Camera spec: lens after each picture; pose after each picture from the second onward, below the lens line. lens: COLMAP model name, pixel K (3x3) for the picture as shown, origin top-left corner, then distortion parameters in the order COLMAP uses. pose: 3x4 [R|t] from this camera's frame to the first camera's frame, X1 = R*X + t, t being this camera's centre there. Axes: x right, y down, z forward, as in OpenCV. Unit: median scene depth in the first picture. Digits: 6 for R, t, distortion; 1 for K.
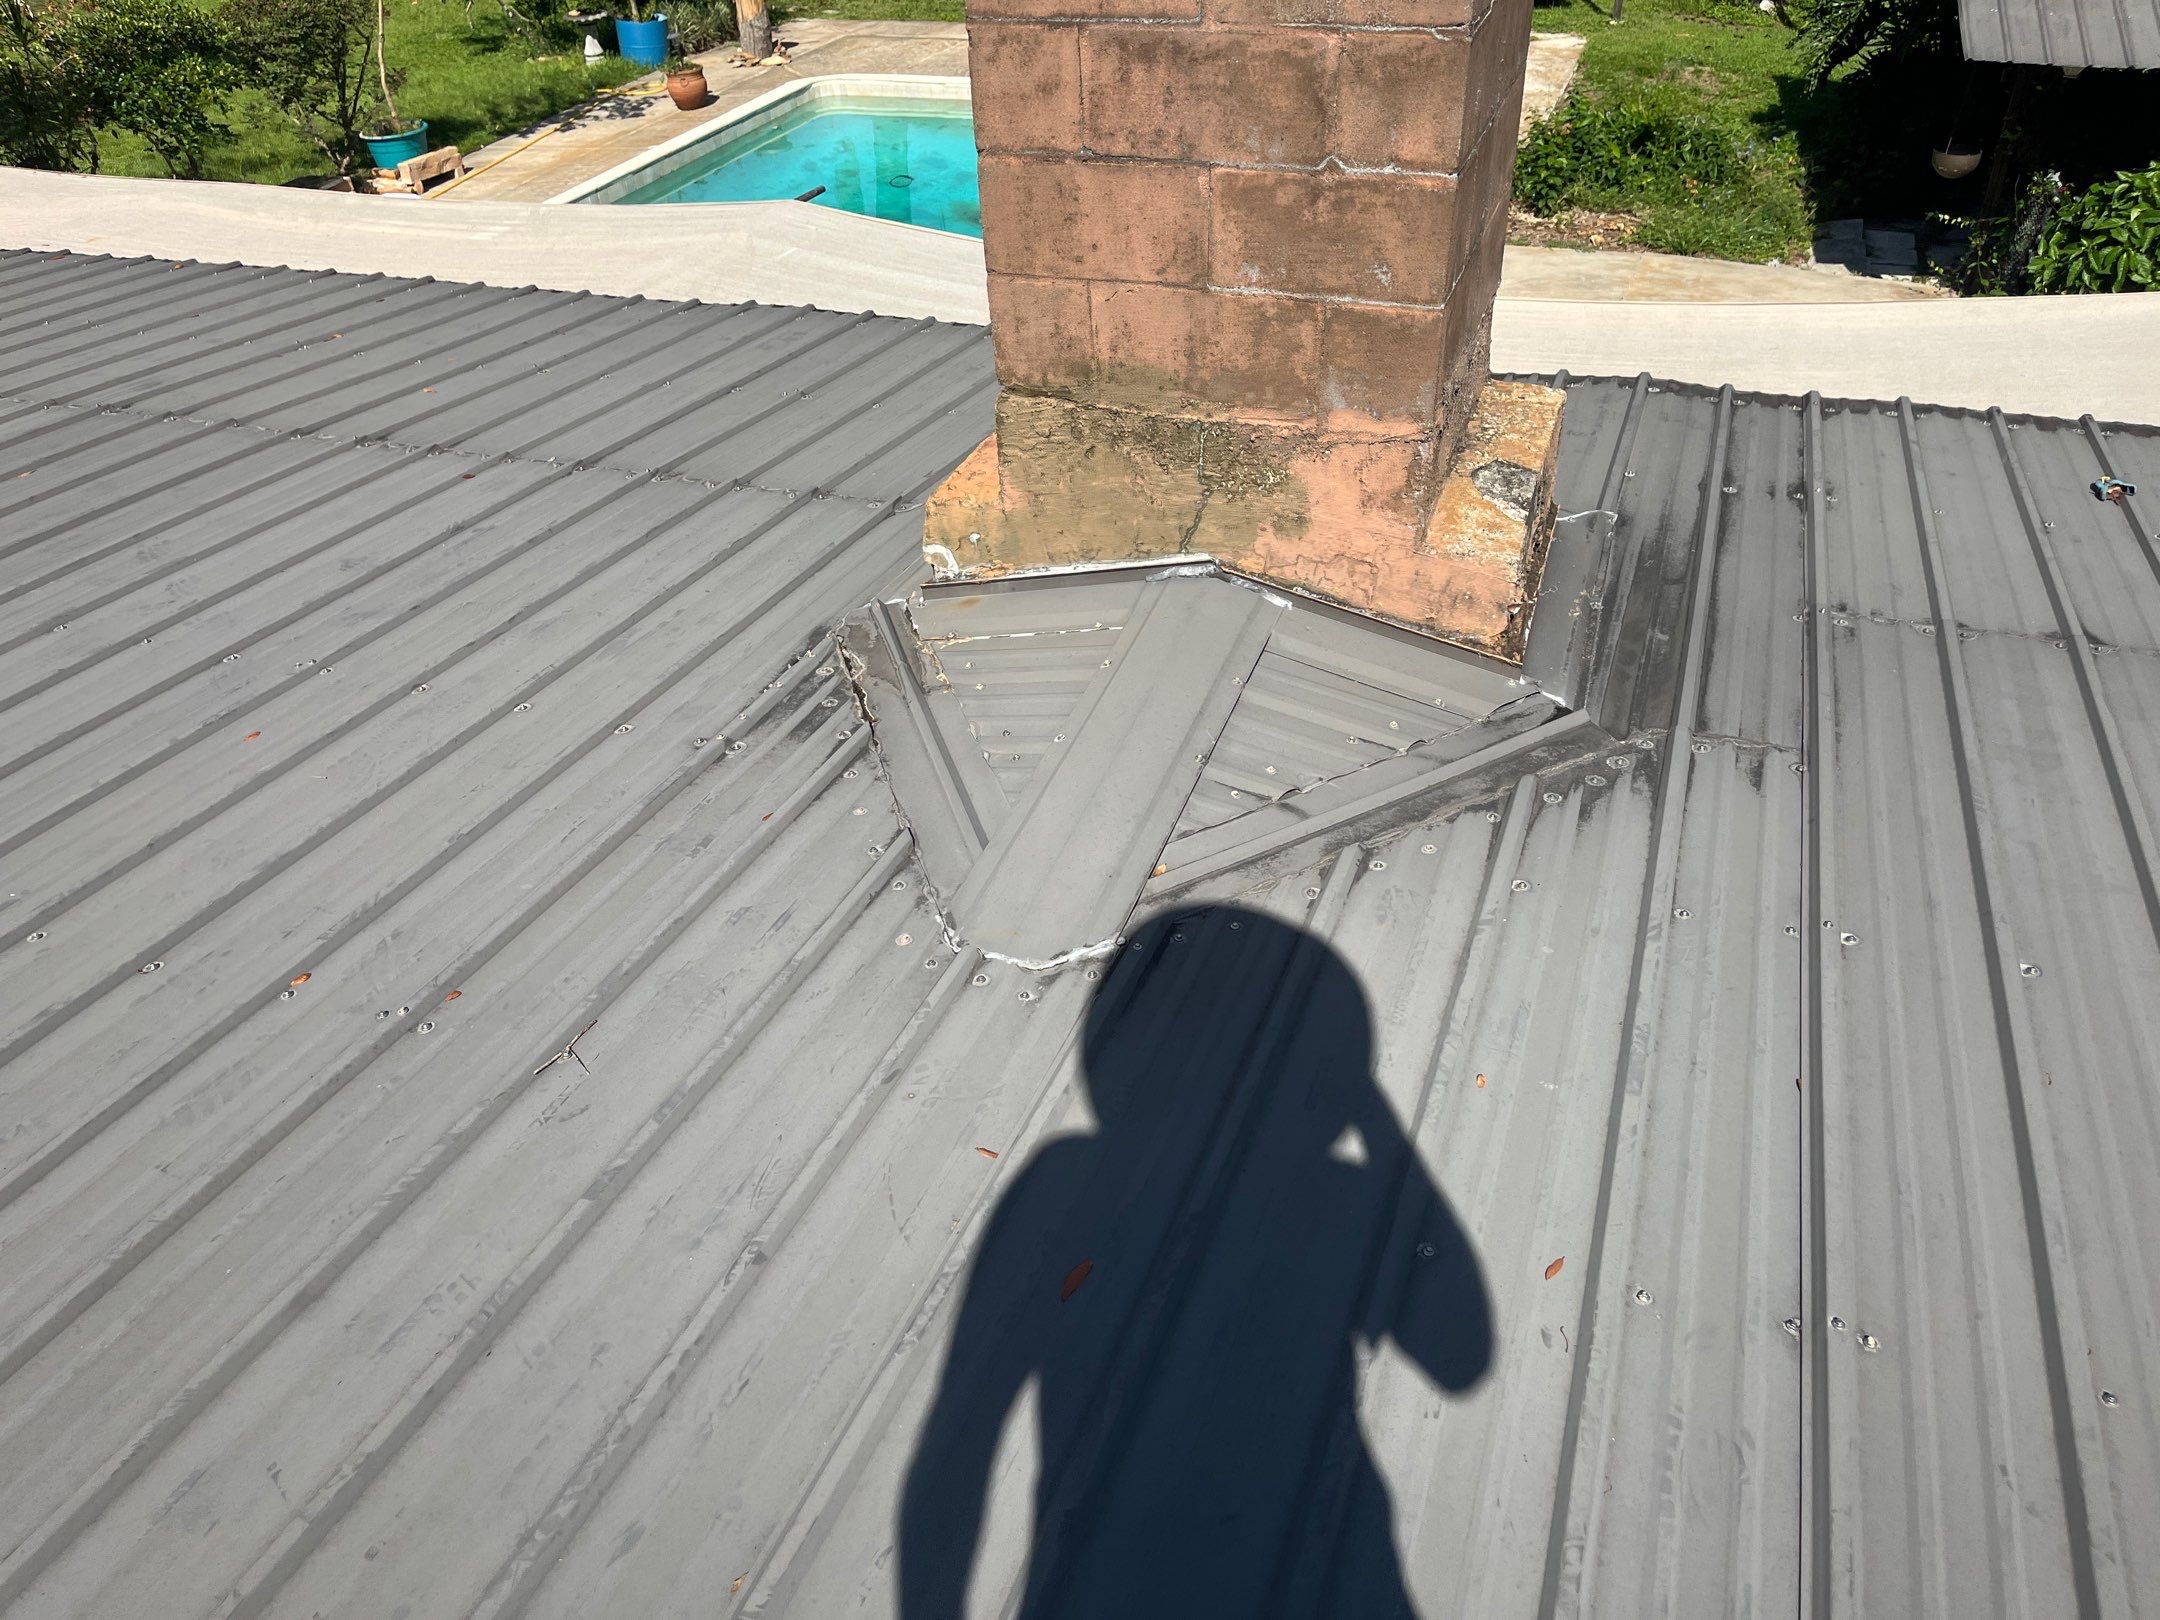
lens RADIAL K [[1611.9, 0, 1087.1], [0, 1611.9, 804.8], [0, 0, 1]] dist [0.064154, -0.083800]
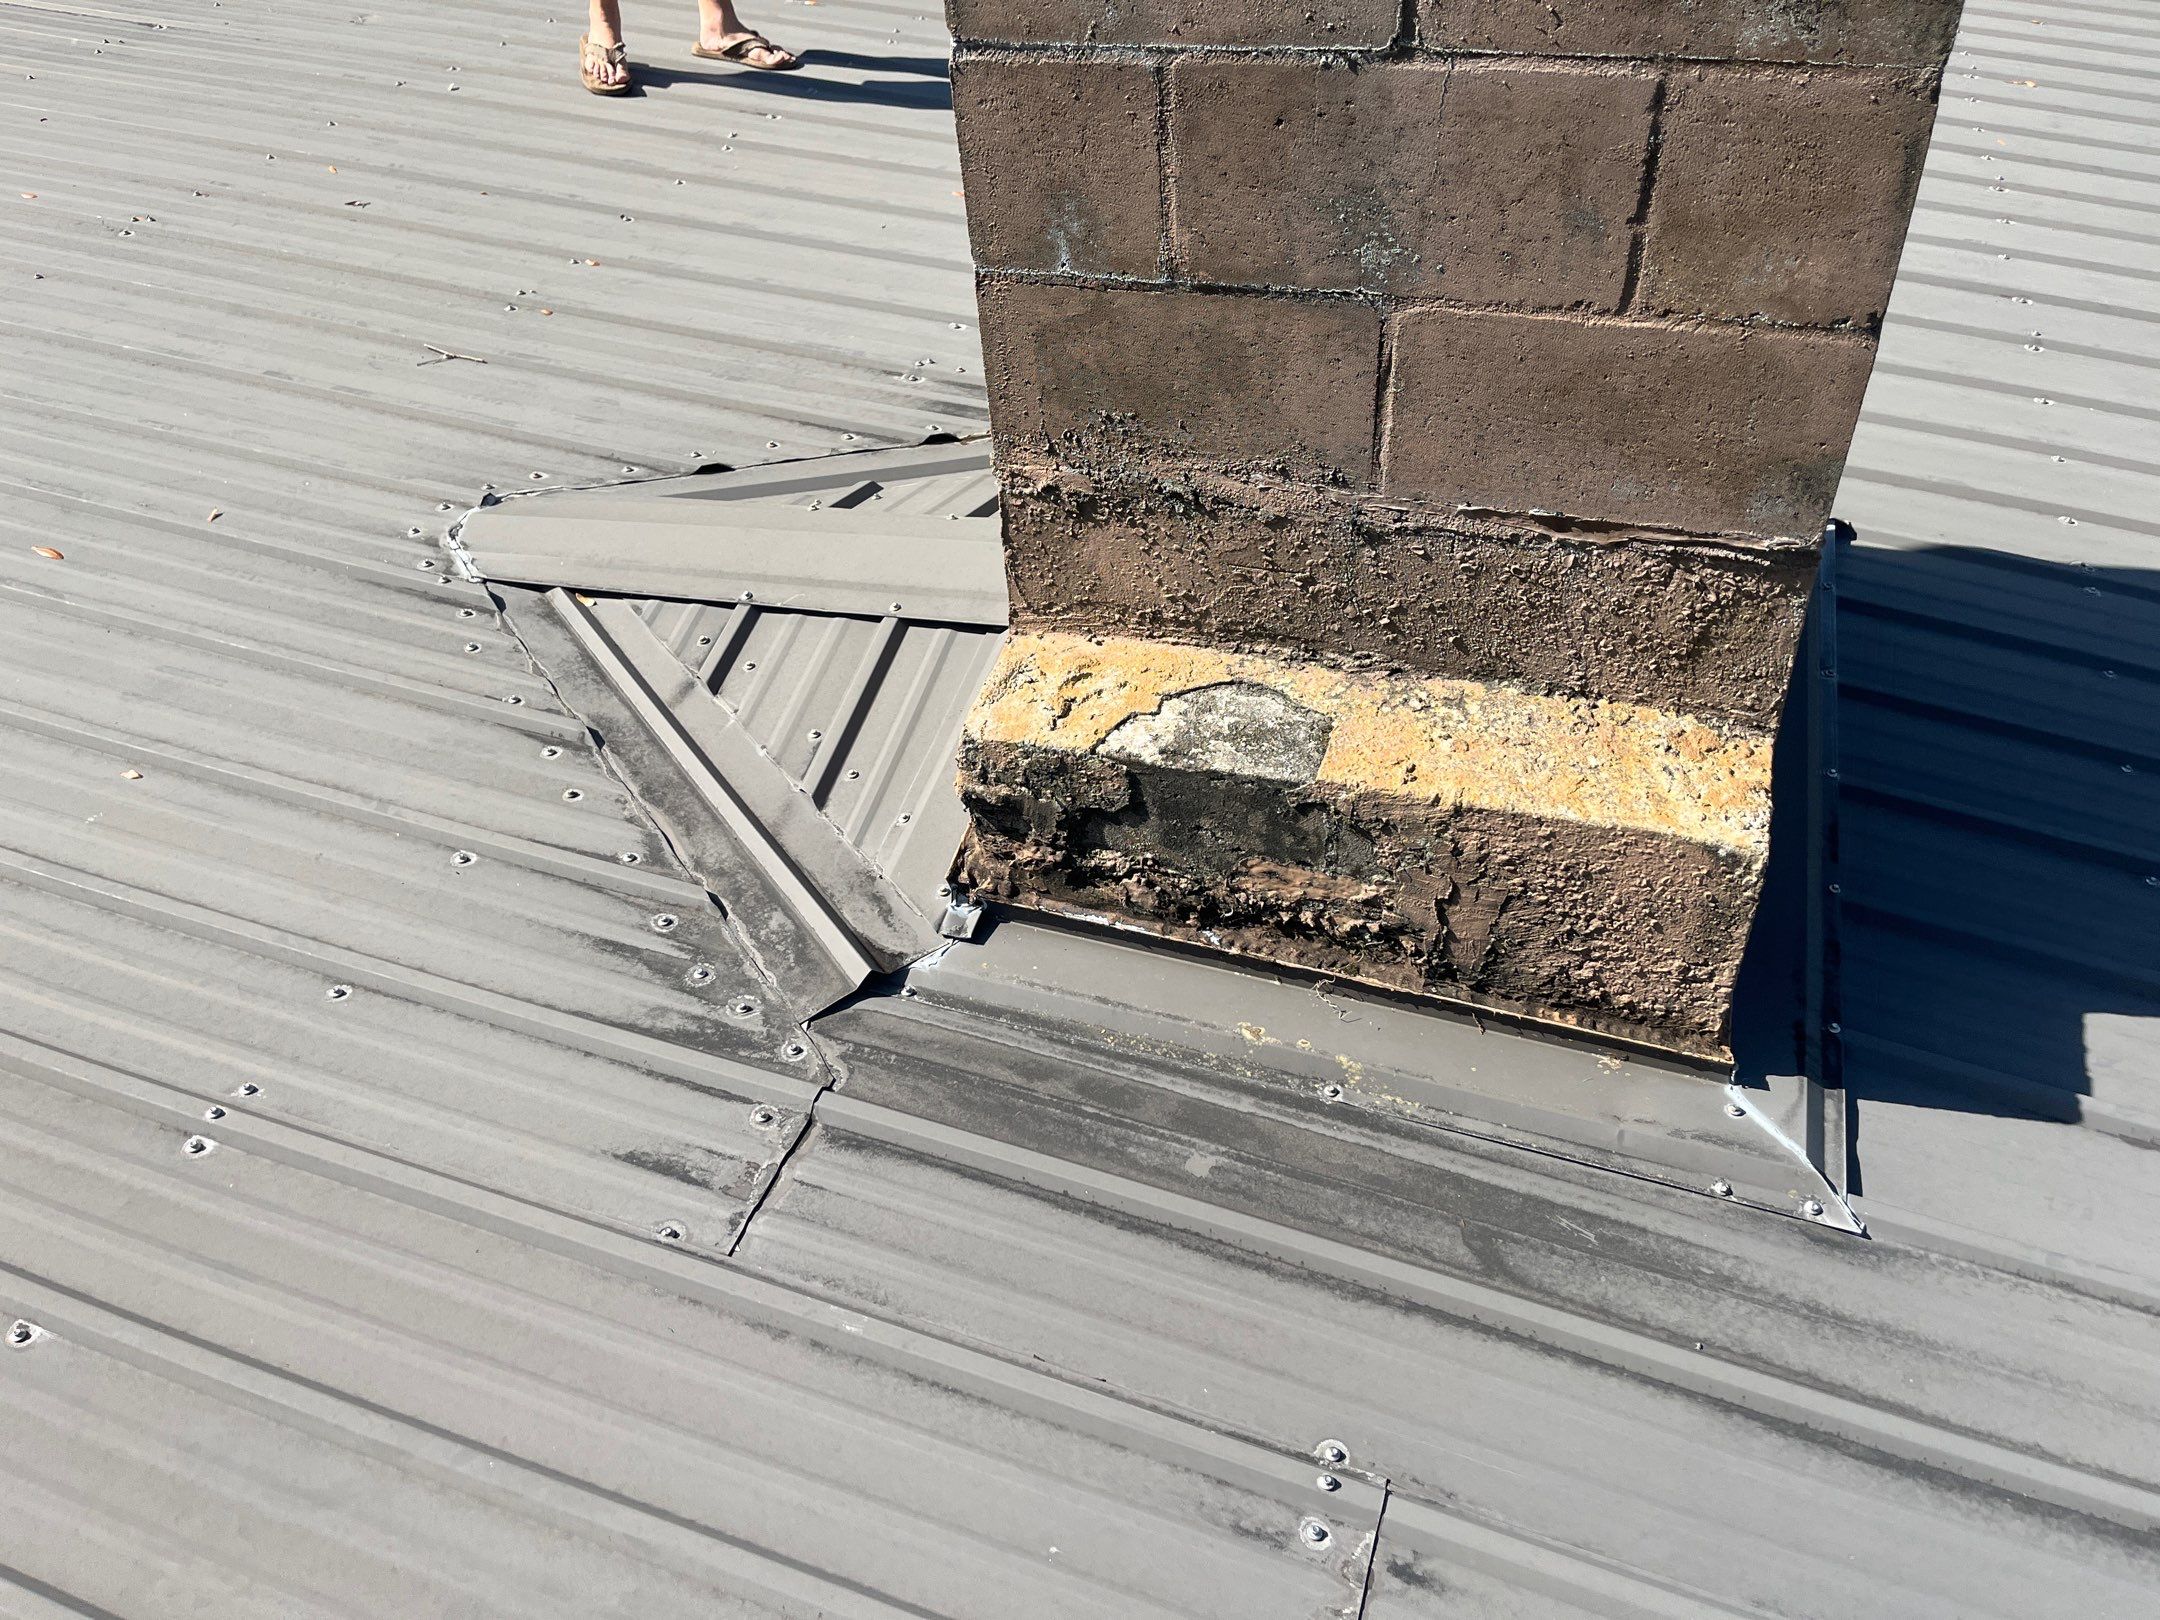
lens RADIAL K [[1611.9, 0, 1087.1], [0, 1611.9, 804.8], [0, 0, 1]] dist [0.064154, -0.083800]
pose [[0.025856, 0.669572, -0.742297, 0.774425], [-0.519559, 0.643379, 0.562247, -0.526516], [0.854043, 0.371130, 0.364517, 0.866058]]
